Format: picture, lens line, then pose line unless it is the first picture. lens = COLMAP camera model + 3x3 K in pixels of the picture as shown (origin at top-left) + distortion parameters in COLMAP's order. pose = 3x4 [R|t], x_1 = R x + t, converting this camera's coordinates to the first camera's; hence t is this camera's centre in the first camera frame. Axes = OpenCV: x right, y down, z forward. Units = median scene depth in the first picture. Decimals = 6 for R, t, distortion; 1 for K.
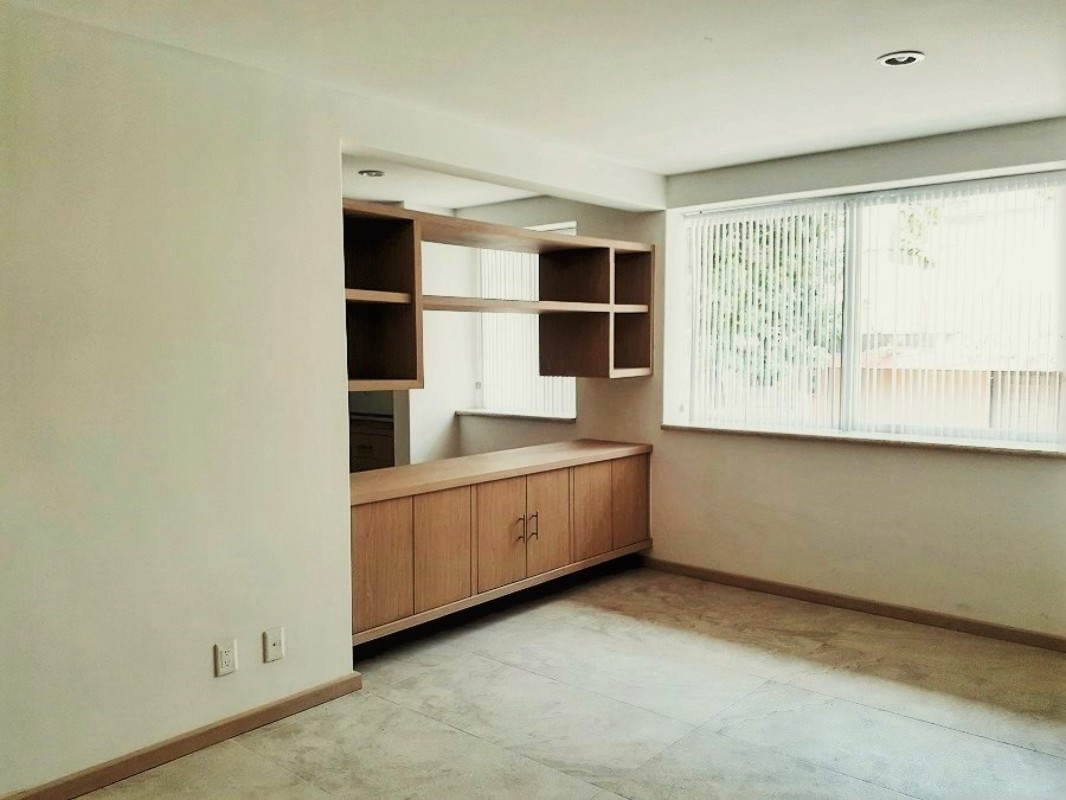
lens RADIAL K [[847.0, 0, 533.0], [0, 847.0, 400.0], [0, 0, 1]] dist [0.004104, -0.050422]
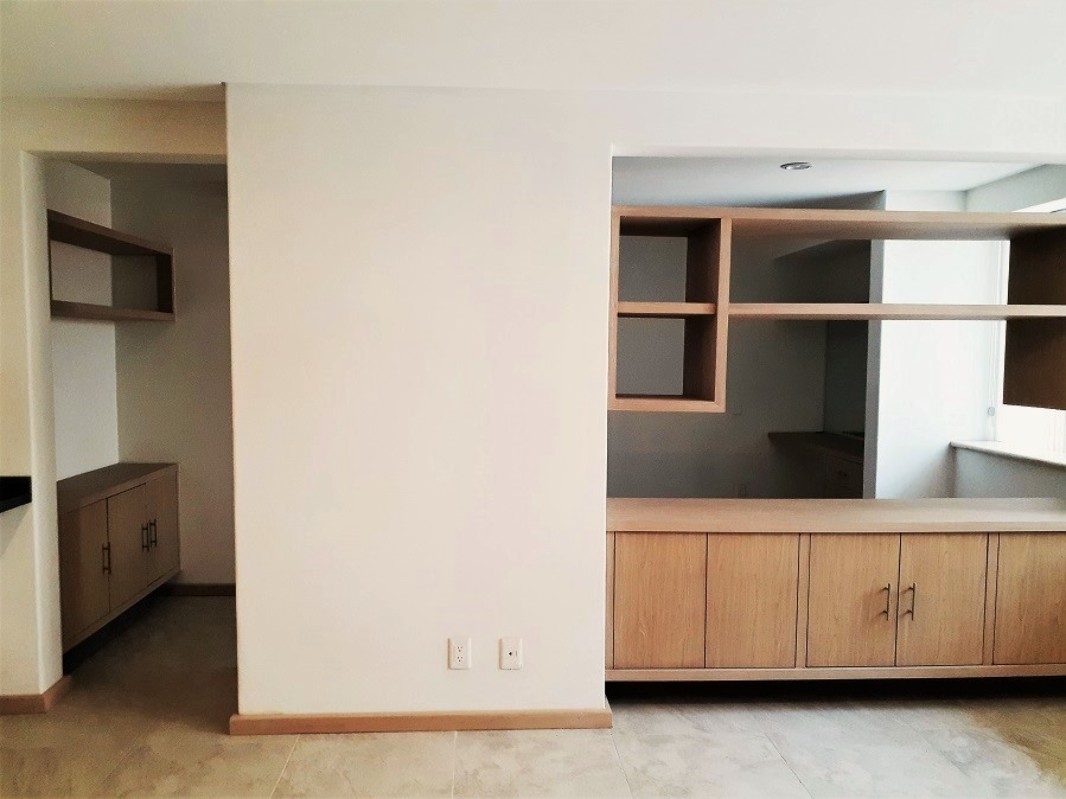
lens RADIAL K [[855.1, 0, 533.0], [0, 855.1, 399.5], [0, 0, 1]] dist [0.028188, -0.056697]
pose [[0.708169, 0.066591, -0.702895, 0.327671], [-0.068247, 0.997337, 0.025727, -0.034970], [0.702737, 0.029752, 0.710828, 0.218887]]
